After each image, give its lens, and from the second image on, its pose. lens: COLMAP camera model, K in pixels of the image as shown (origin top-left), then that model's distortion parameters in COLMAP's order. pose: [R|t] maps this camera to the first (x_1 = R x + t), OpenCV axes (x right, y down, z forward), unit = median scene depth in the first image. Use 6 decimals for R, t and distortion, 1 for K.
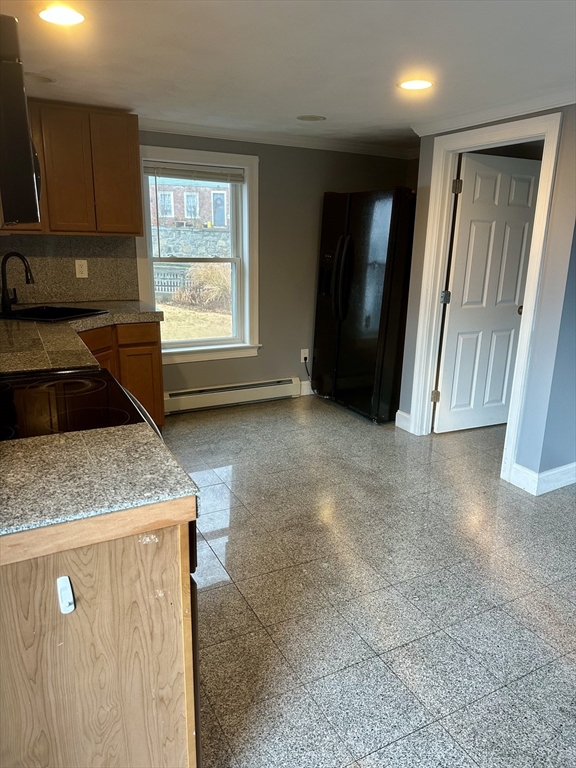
lens RADIAL K [[542.0, 0, 285.7], [0, 542.0, 391.7], [0, 0, 1]] dist [0.020750, -0.059320]
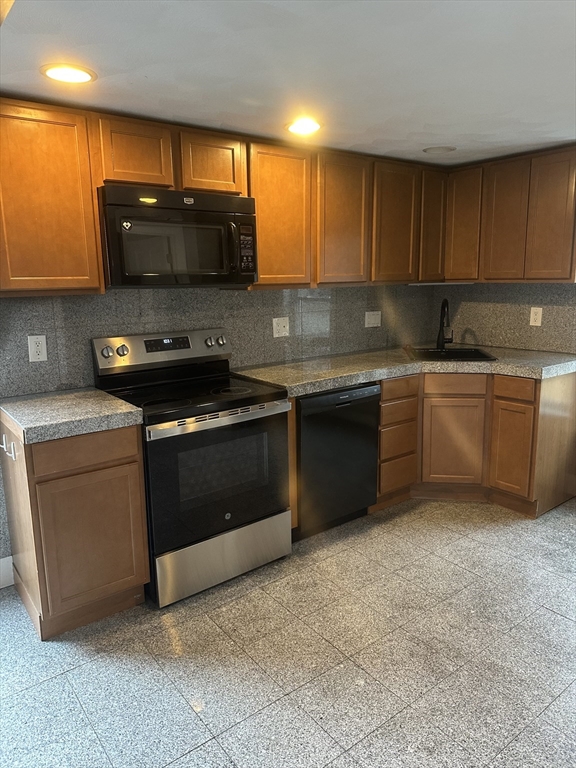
lens RADIAL K [[542.0, 0, 286.7], [0, 542.0, 380.1], [0, 0, 1]] dist [0.020750, -0.059320]
pose [[0.154246, 0.158459, -0.975243, 0.554406], [-0.250853, 0.960993, 0.116468, -0.129459], [0.955657, 0.226678, 0.187980, 0.458279]]
